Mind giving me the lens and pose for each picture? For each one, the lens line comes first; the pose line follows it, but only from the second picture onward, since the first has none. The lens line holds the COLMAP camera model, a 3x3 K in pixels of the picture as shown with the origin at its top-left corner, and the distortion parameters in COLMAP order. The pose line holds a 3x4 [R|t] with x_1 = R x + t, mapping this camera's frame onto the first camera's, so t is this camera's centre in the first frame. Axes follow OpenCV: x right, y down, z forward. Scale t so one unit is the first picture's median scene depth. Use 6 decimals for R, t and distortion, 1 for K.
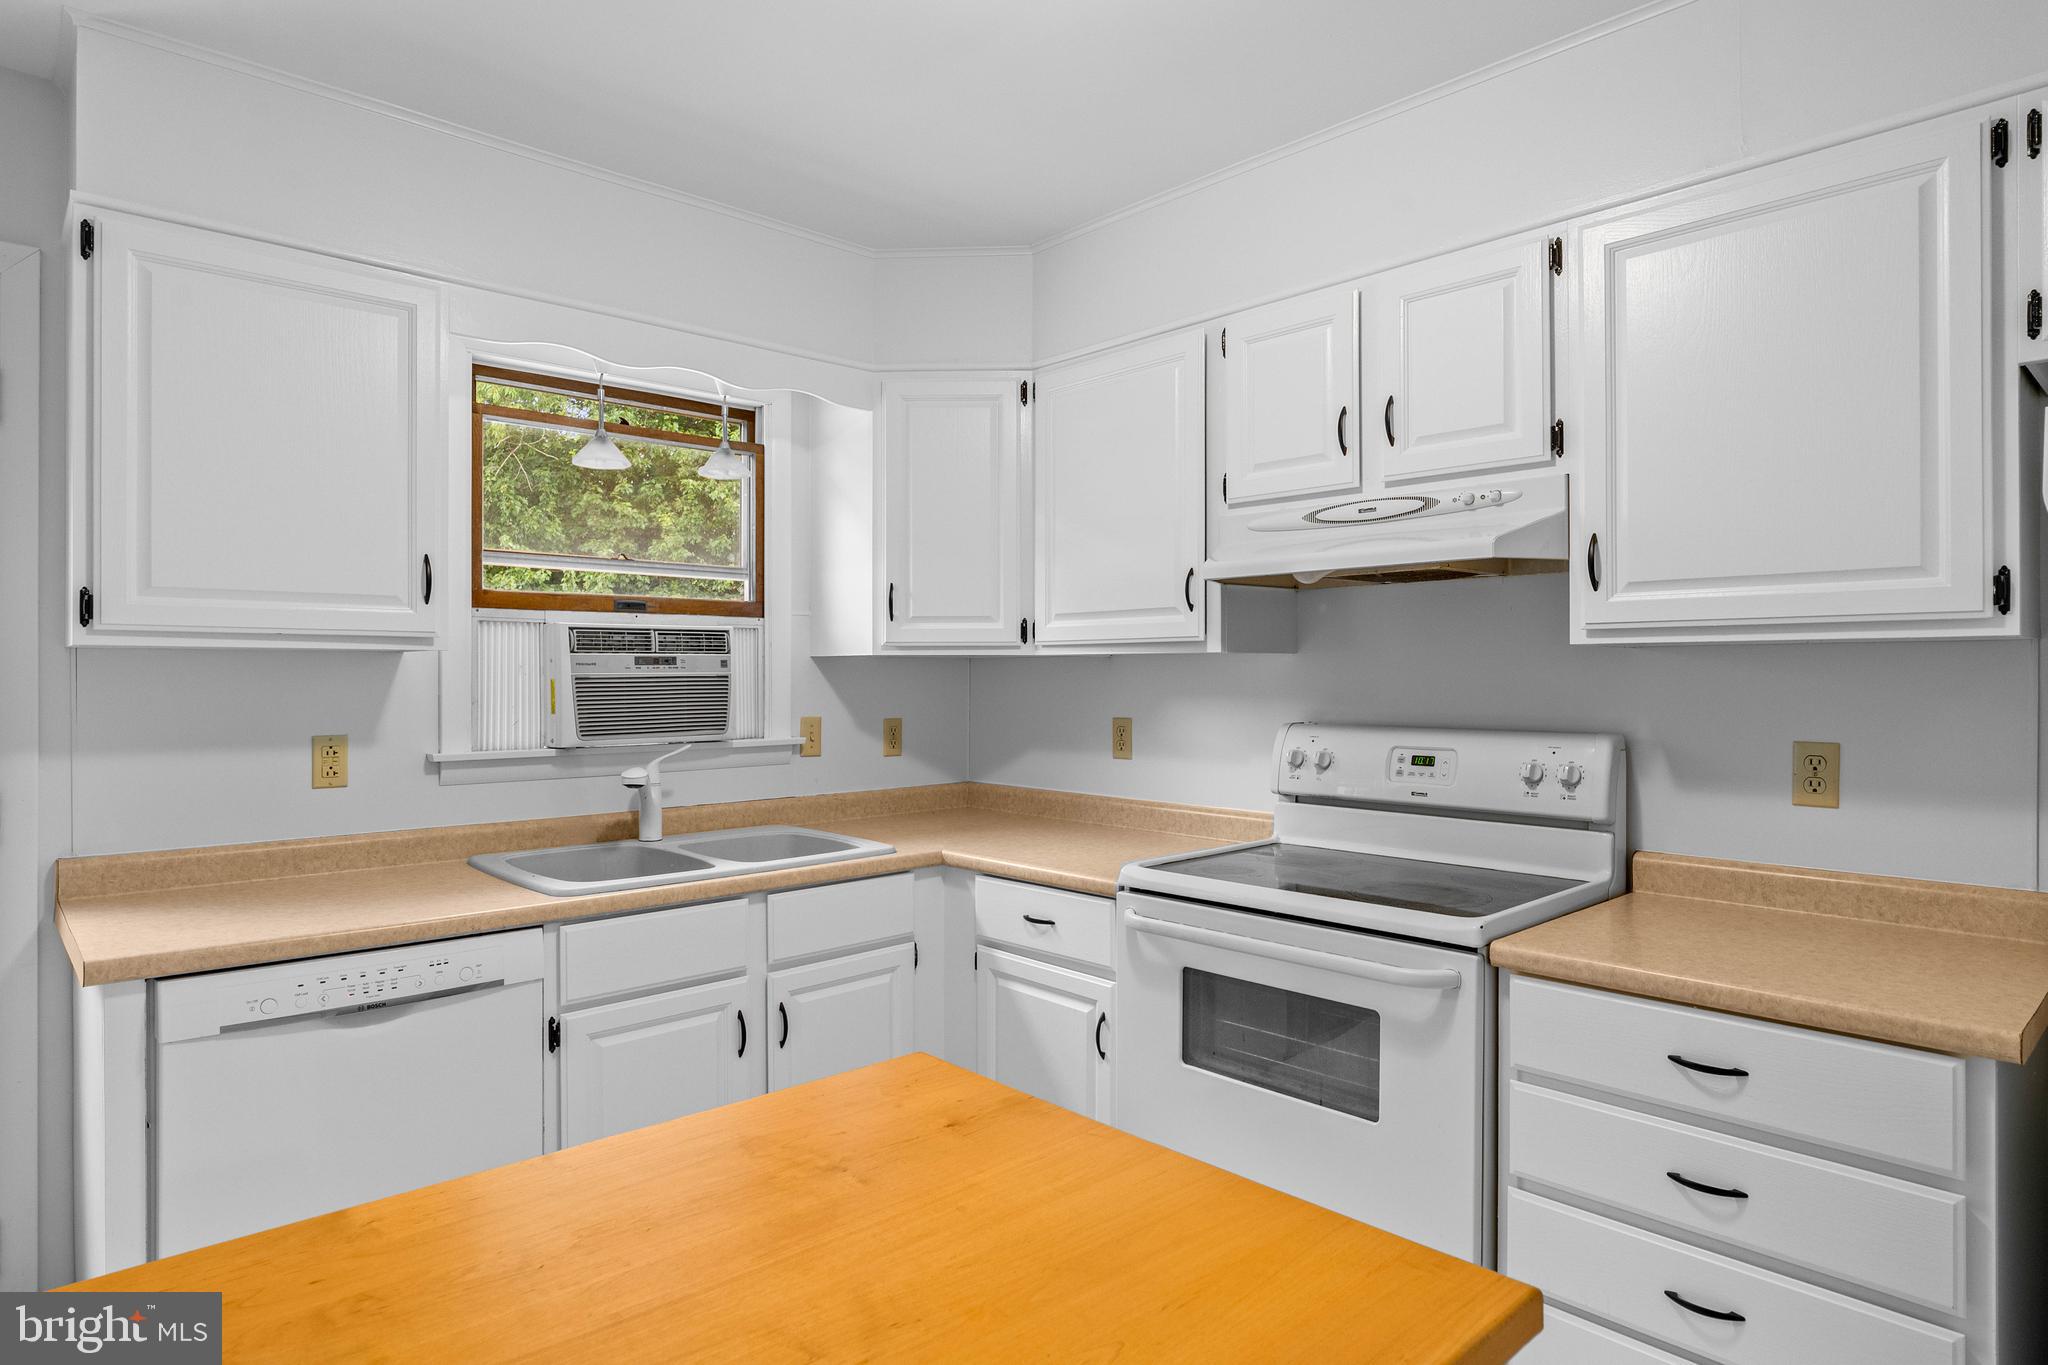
lens RADIAL K [[1154.3, 0, 1018.0], [0, 1154.3, 670.9], [0, 0, 1]] dist [-0.006513, 0.000601]
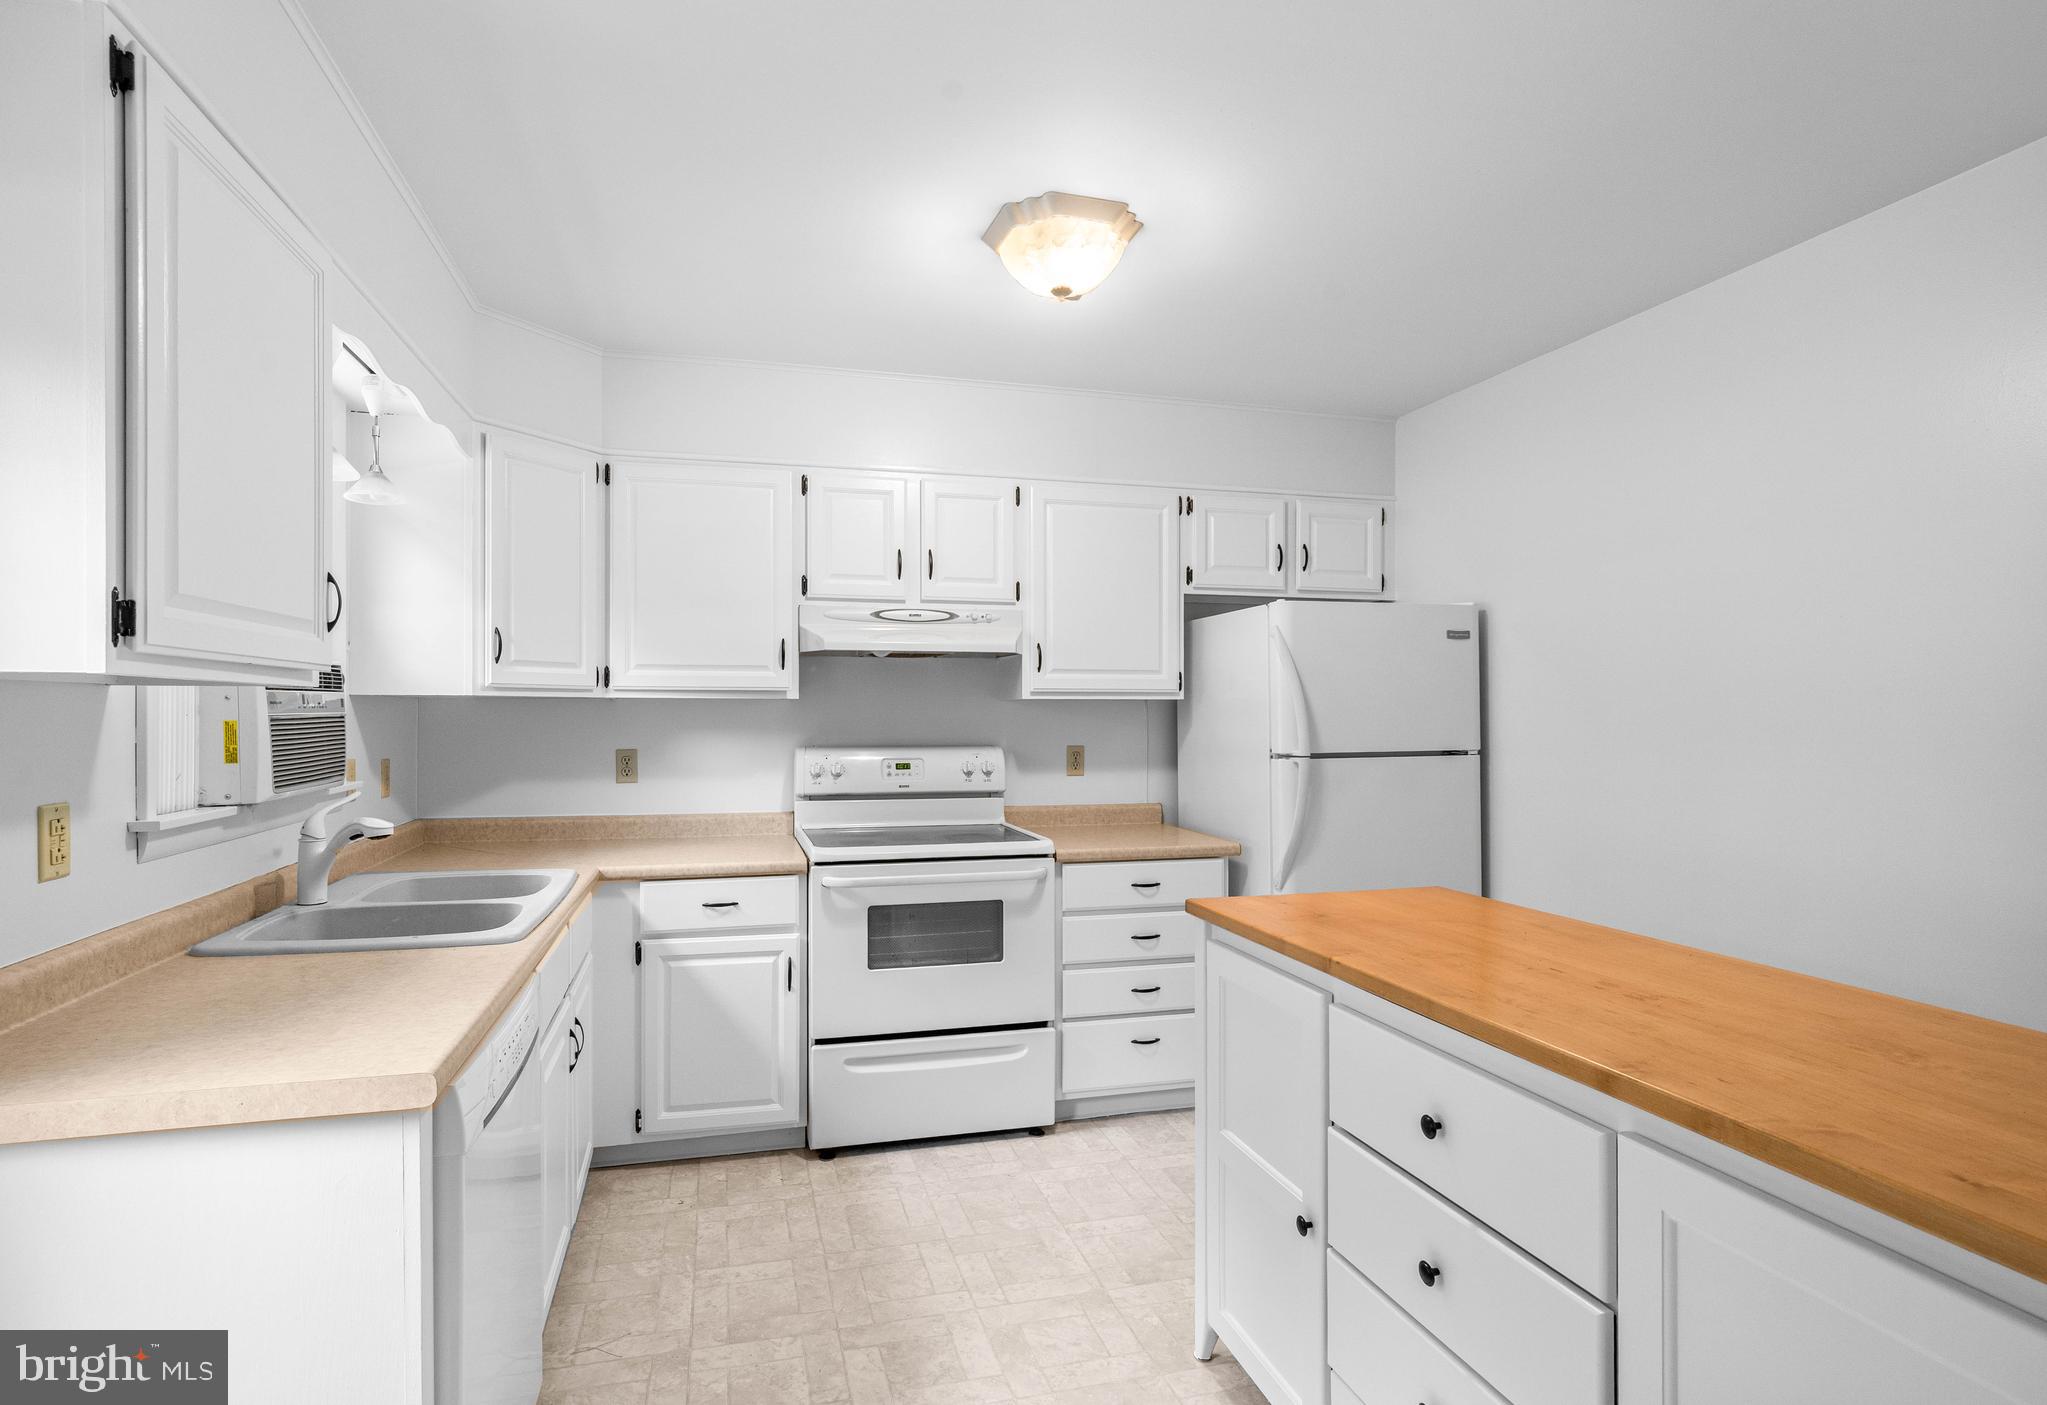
lens RADIAL K [[990.9, 0, 975.0], [0, 990.9, 714.6], [0, 0, 1]] dist [-0.009582, 0.001120]
pose [[0.479574, -0.001525, 0.877500, -0.845905], [-0.004639, 0.999980, 0.004273, -0.002958], [-0.877489, -0.006120, 0.479557, 0.226546]]
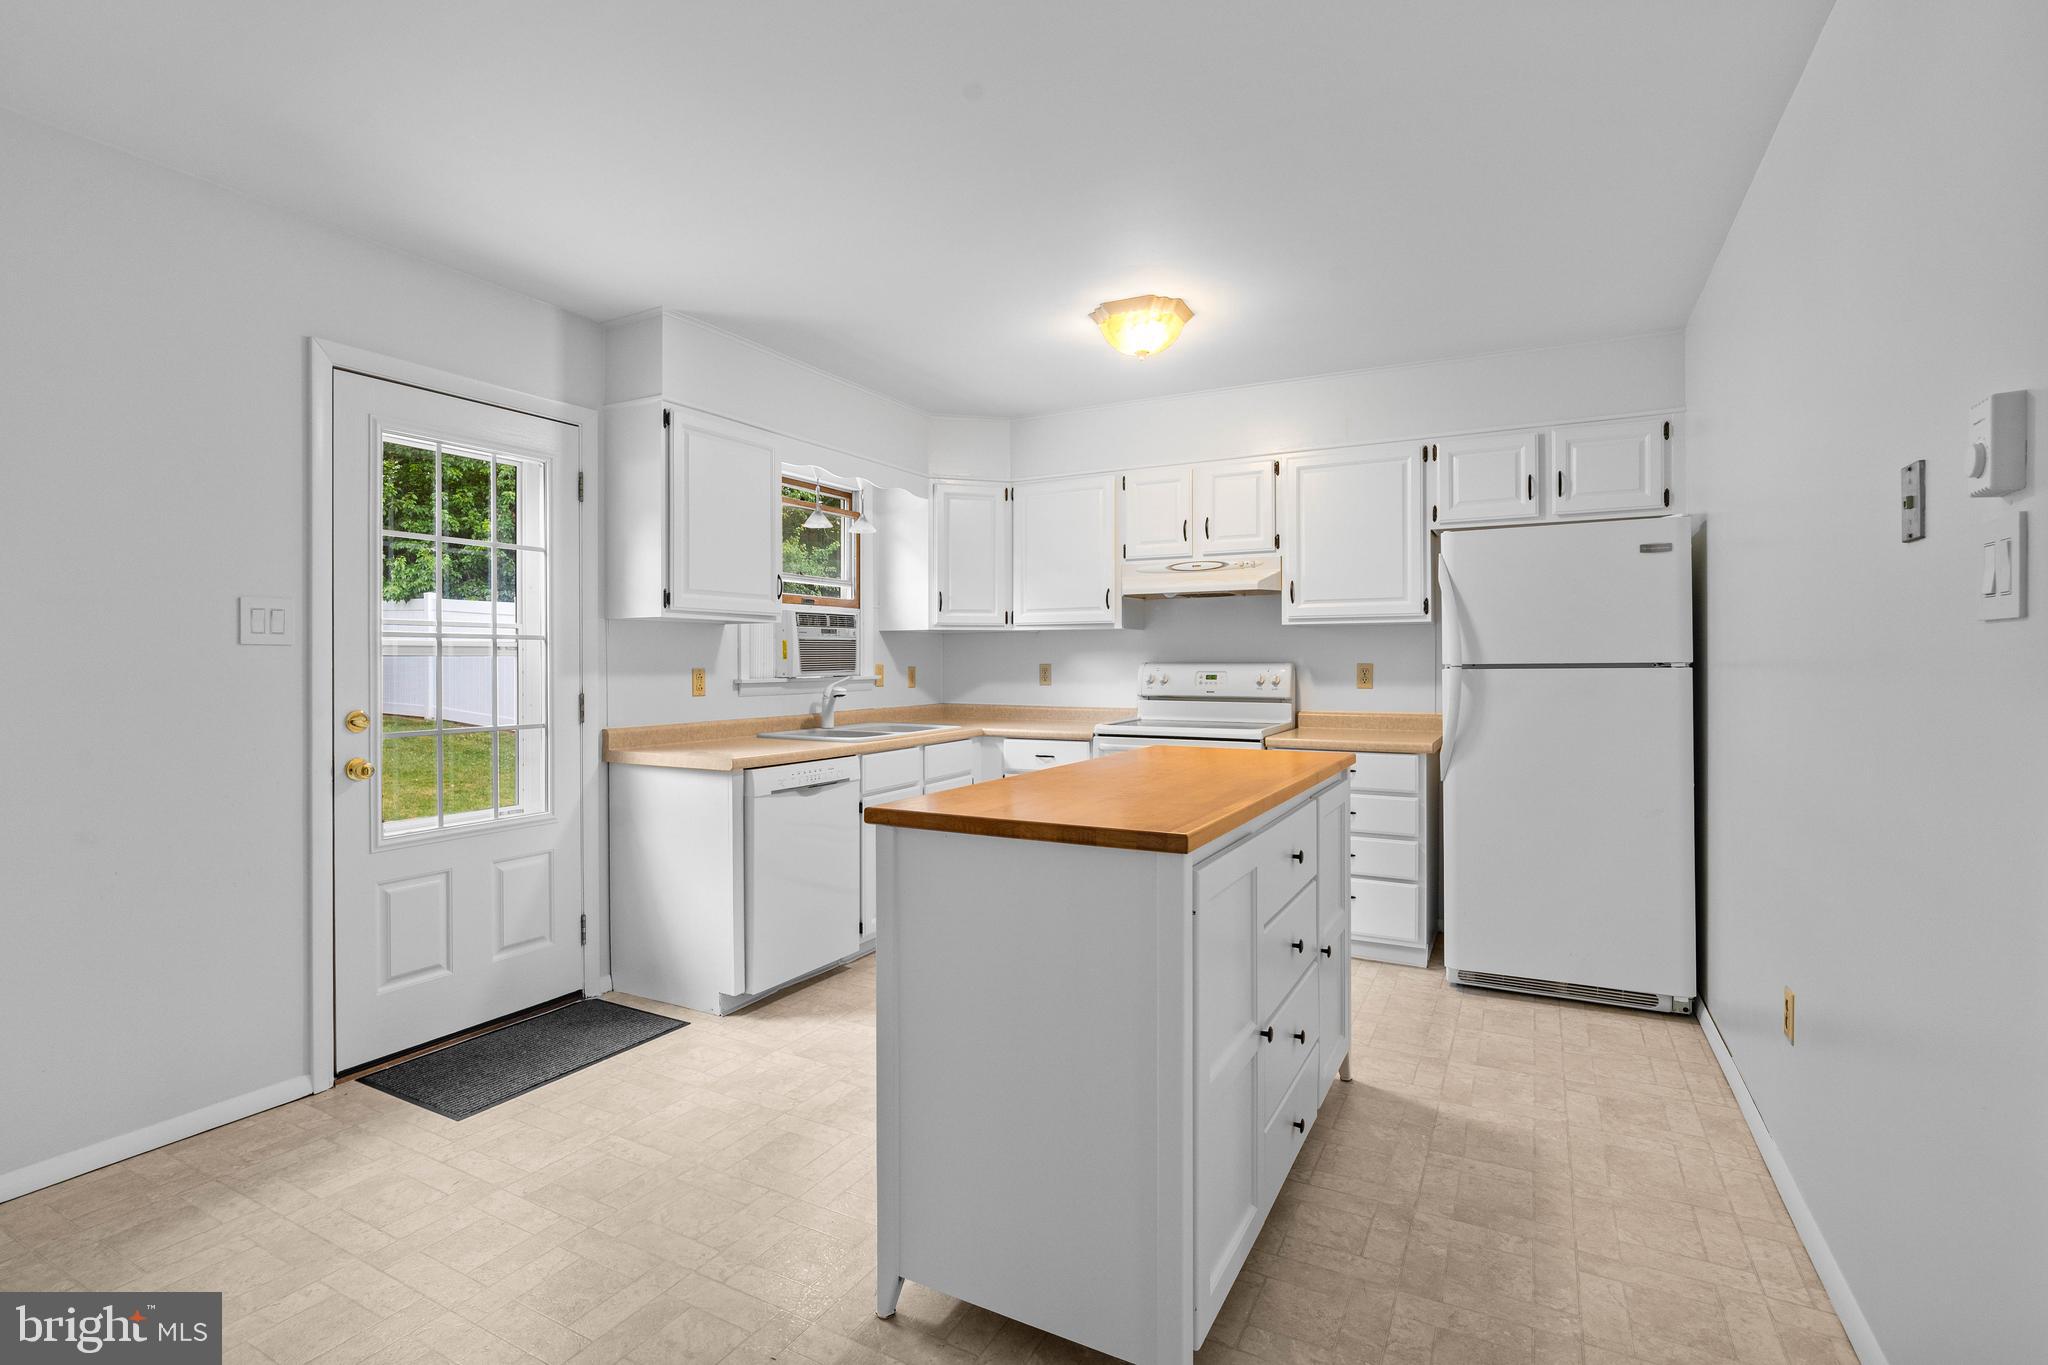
lens RADIAL K [[961.6, 0, 1024.2], [0, 961.6, 665.0], [0, 0, 1]] dist [-0.011202, 0.003179]
pose [[0.944792, -0.003667, 0.327650, -0.605257], [0.001426, 0.999974, 0.007080, 0.040312], [-0.327667, -0.006222, 0.944773, -0.647678]]
